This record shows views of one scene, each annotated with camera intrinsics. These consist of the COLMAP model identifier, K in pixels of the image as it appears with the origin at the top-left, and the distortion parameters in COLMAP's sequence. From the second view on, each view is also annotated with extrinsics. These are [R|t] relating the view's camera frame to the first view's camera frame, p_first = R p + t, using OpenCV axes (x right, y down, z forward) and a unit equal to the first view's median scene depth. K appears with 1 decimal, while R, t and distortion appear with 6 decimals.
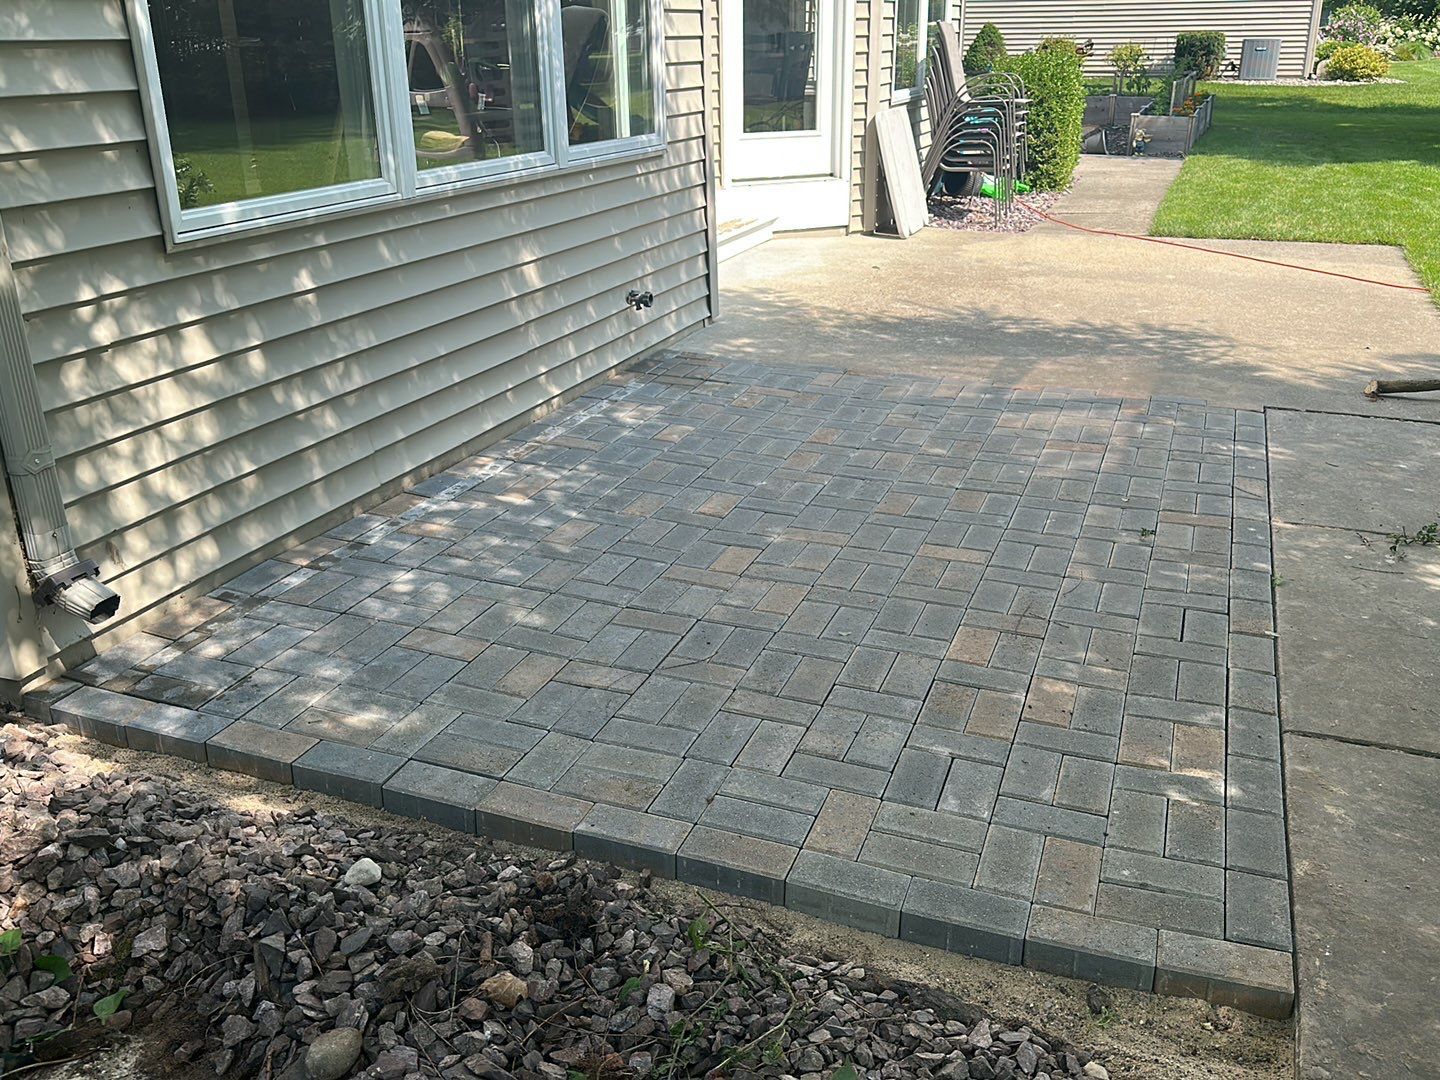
lens RADIAL K [[1269.1, 0, 728.5], [0, 1269.1, 545.4], [0, 0, 1]] dist [0.180165, -0.368718]
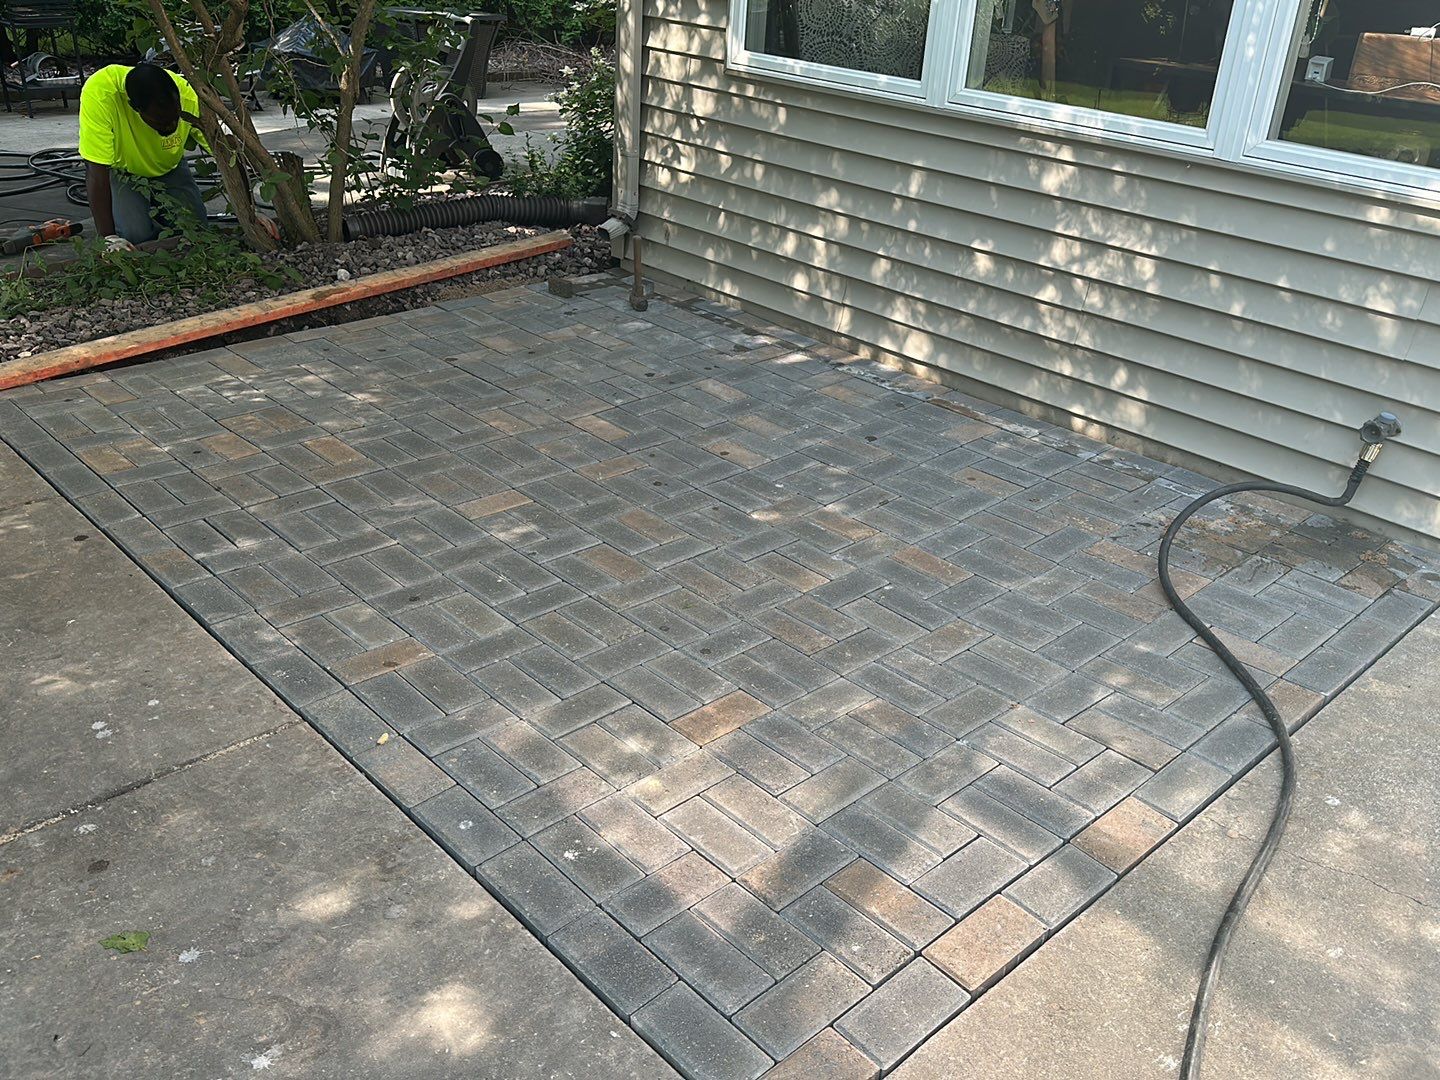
lens RADIAL K [[1269.1, 0, 728.5], [0, 1269.1, 545.4], [0, 0, 1]] dist [0.180165, -0.368718]
pose [[-0.446151, 0.378191, -0.811123, 0.879399], [-0.382736, 0.738636, 0.554914, -0.562103], [0.808988, 0.558022, -0.184796, 1.343227]]
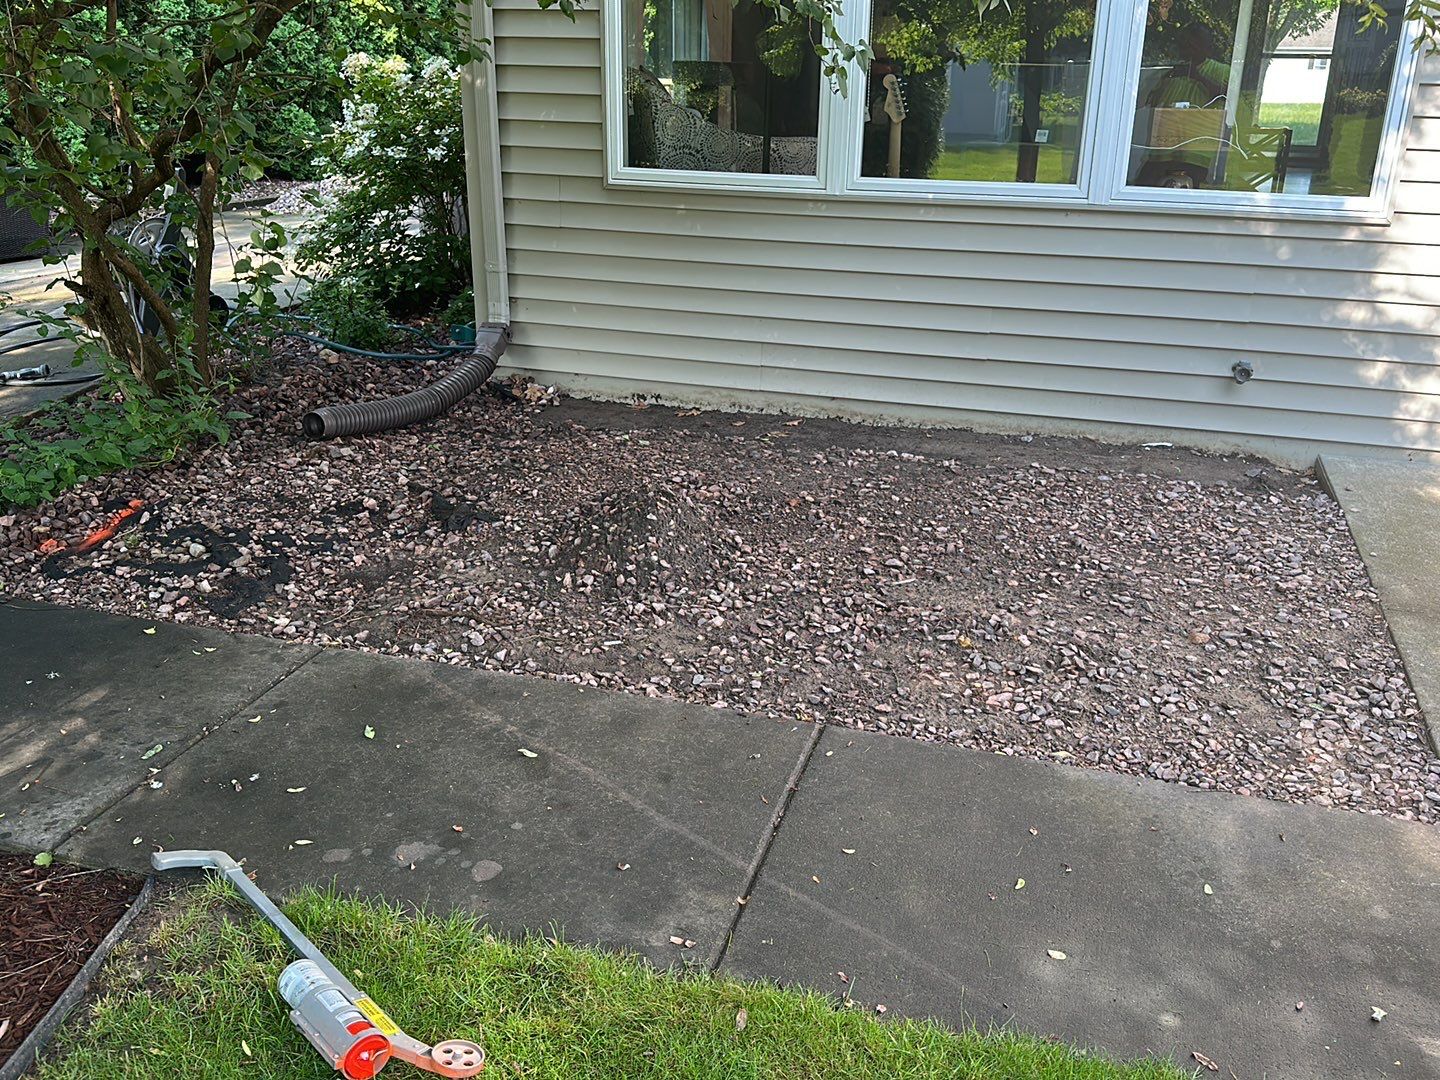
lens RADIAL K [[1269.1, 0, 728.5], [0, 1269.1, 545.4], [0, 0, 1]] dist [0.180165, -0.368718]
pose [[0.054225, 0.374910, -0.925474, 1.161734], [-0.379841, 0.864904, 0.328118, -0.370543], [0.923461, 0.333741, 0.189306, 0.822185]]
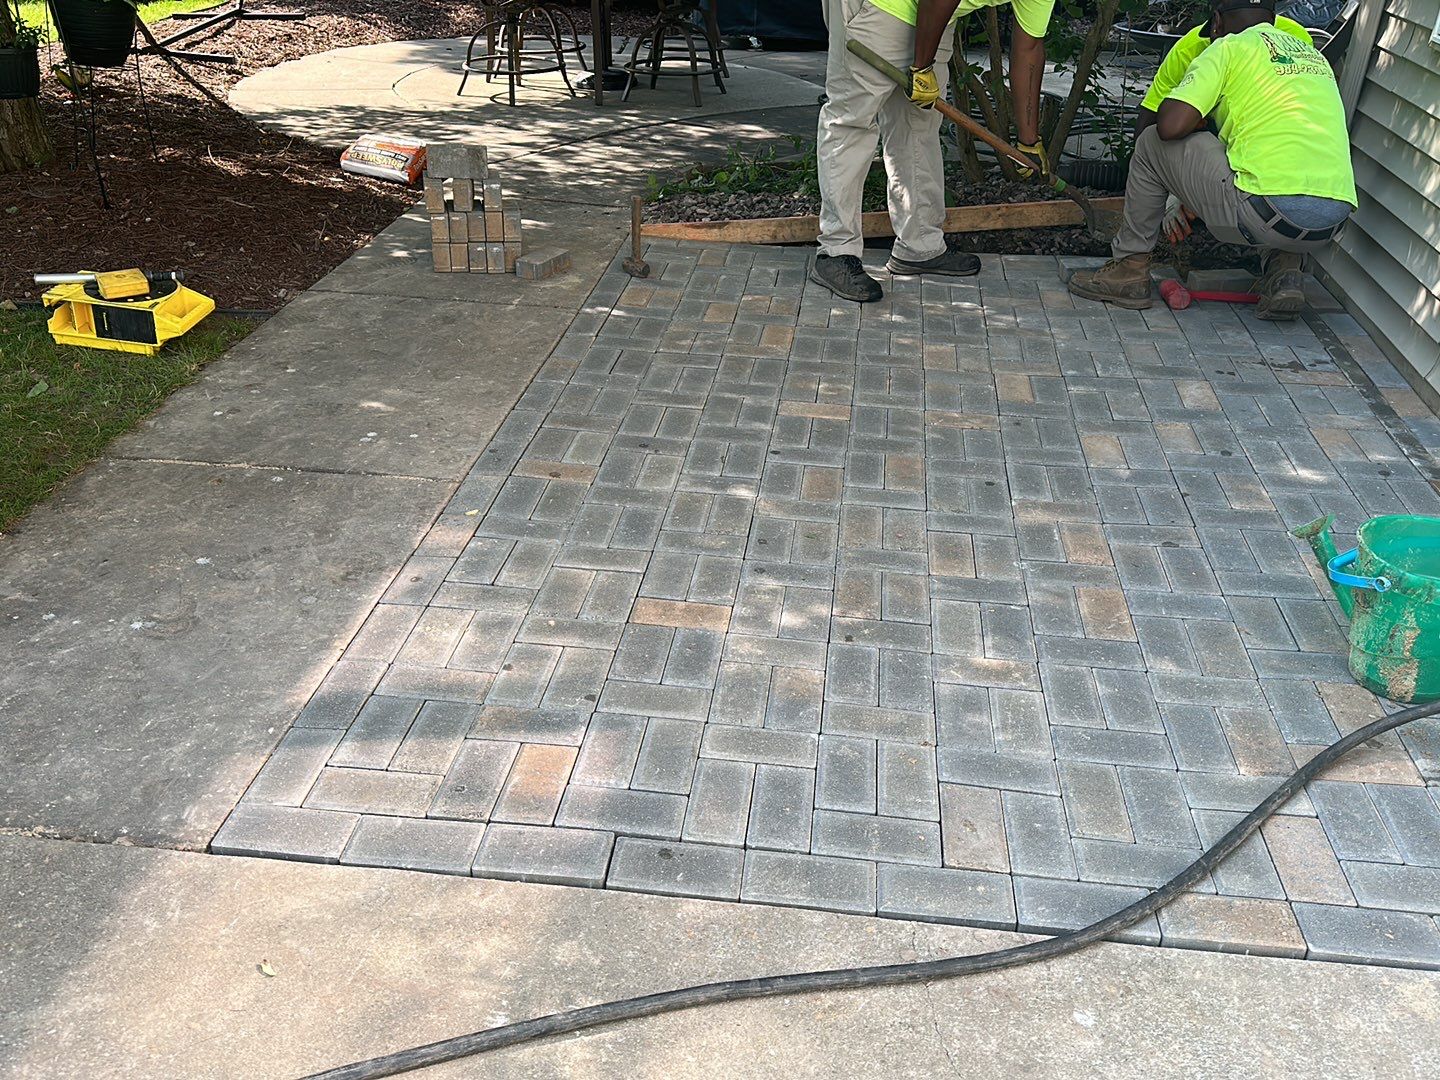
lens RADIAL K [[1269.1, 0, 728.5], [0, 1269.1, 545.4], [0, 0, 1]] dist [0.180165, -0.368718]
pose [[-0.972022, 0.083983, -0.219361, 0.469744], [-0.119991, 0.625308, 0.771098, -0.684698], [0.201927, 0.775846, -0.597736, 1.672404]]
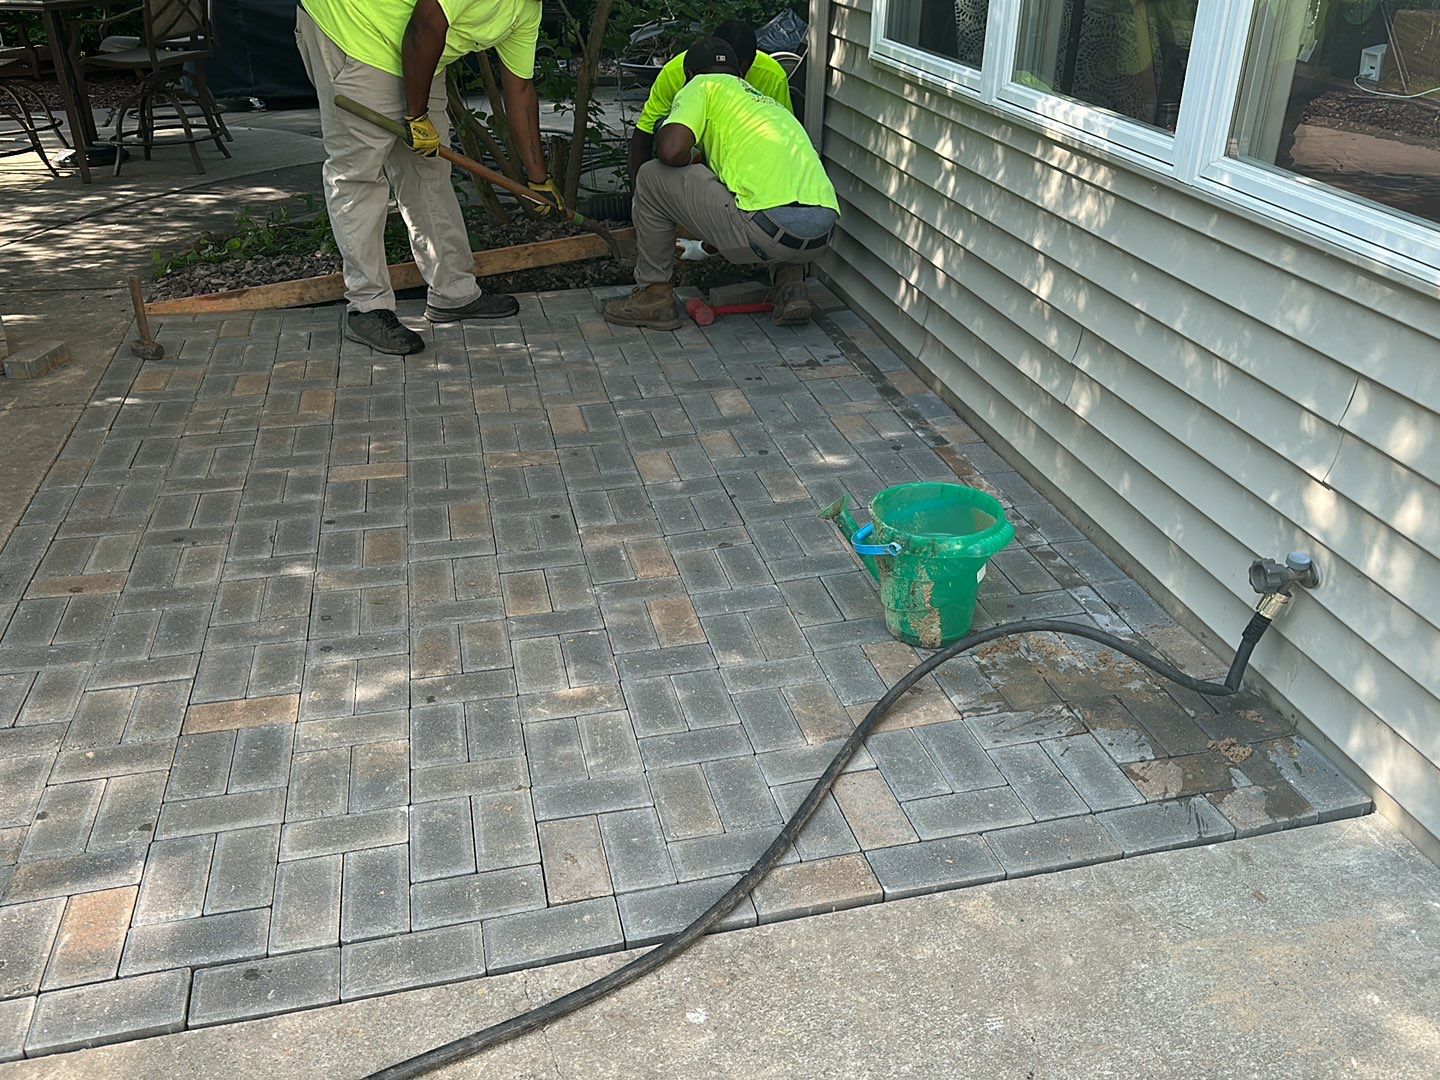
lens RADIAL K [[1269.1, 0, 728.5], [0, 1269.1, 545.4], [0, 0, 1]] dist [0.180165, -0.368718]
pose [[-0.835153, 0.244765, -0.492554, 0.440685], [-0.215440, 0.678390, 0.702404, -0.693172], [0.506068, 0.692731, -0.513827, 1.683342]]
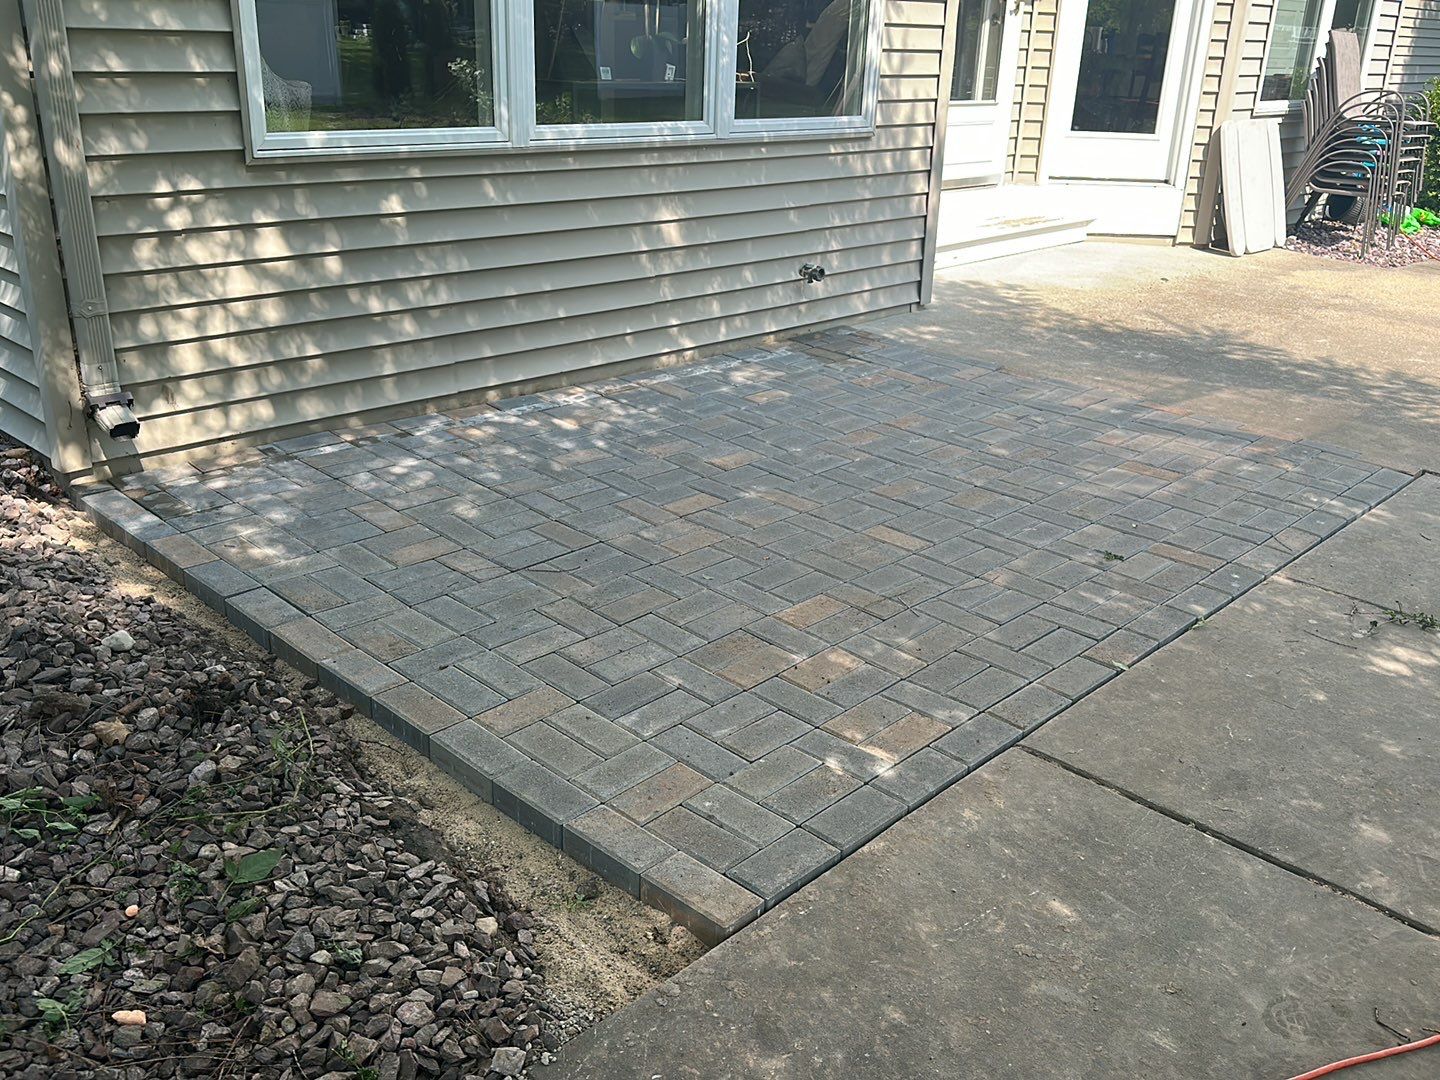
lens RADIAL K [[1269.1, 0, 728.5], [0, 1269.1, 545.4], [0, 0, 1]] dist [0.180165, -0.368718]
pose [[0.918384, 0.189747, -0.347228, 0.411656], [-0.188562, 0.981344, 0.037539, -0.000312], [0.347873, 0.030999, 0.937029, 0.004493]]
